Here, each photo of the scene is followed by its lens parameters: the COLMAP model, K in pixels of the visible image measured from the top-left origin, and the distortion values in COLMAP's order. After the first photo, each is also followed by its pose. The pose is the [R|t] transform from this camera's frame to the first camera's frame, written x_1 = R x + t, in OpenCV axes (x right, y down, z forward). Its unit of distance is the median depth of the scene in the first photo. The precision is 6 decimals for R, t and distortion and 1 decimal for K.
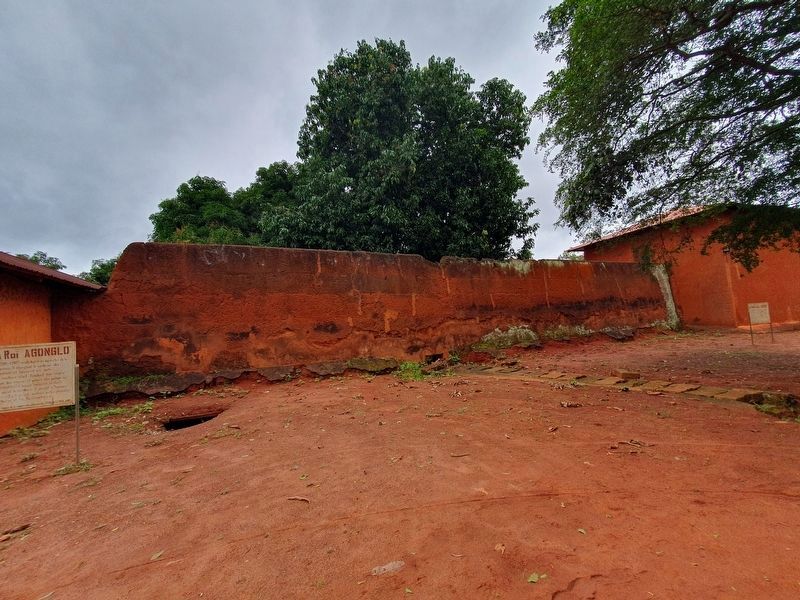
lens RADIAL K [[319.0, 0, 397.9], [0, 319.0, 303.3], [0, 0, 1]] dist [0.007018, -0.000514]
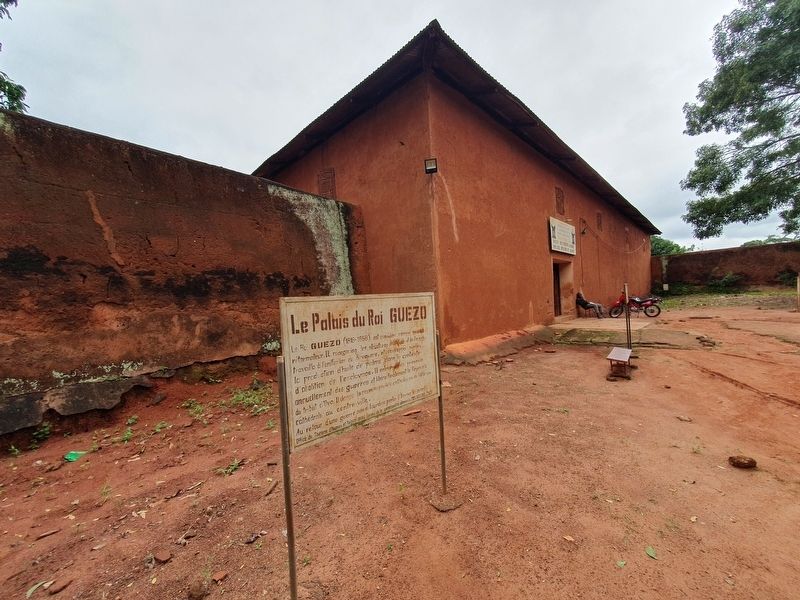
lens RADIAL K [[319.0, 0, 399.9], [0, 319.0, 299.6], [0, 0, 1]] dist [0.007018, -0.000514]
pose [[0.888980, 0.022377, 0.457399, 0.758269], [-0.040301, 0.998753, 0.029466, -0.003205], [-0.456170, -0.044628, 0.888773, 0.606821]]
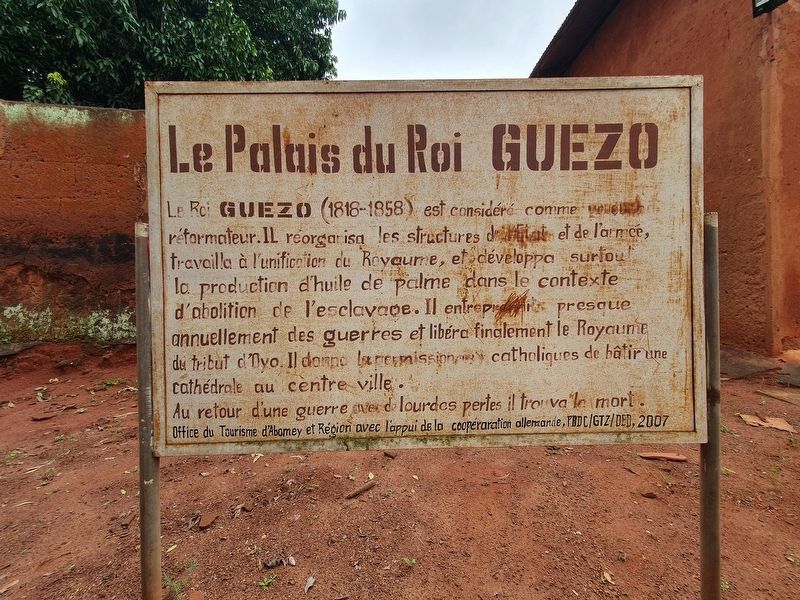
lens RADIAL K [[319.0, 0, 401.2], [0, 319.0, 304.5], [0, 0, 1]] dist [0.007018, -0.000514]
pose [[0.962259, 0.054707, -0.266581, 0.976818], [-0.029820, 0.994883, 0.096530, 0.101930], [0.270498, -0.084938, 0.958966, 0.882305]]
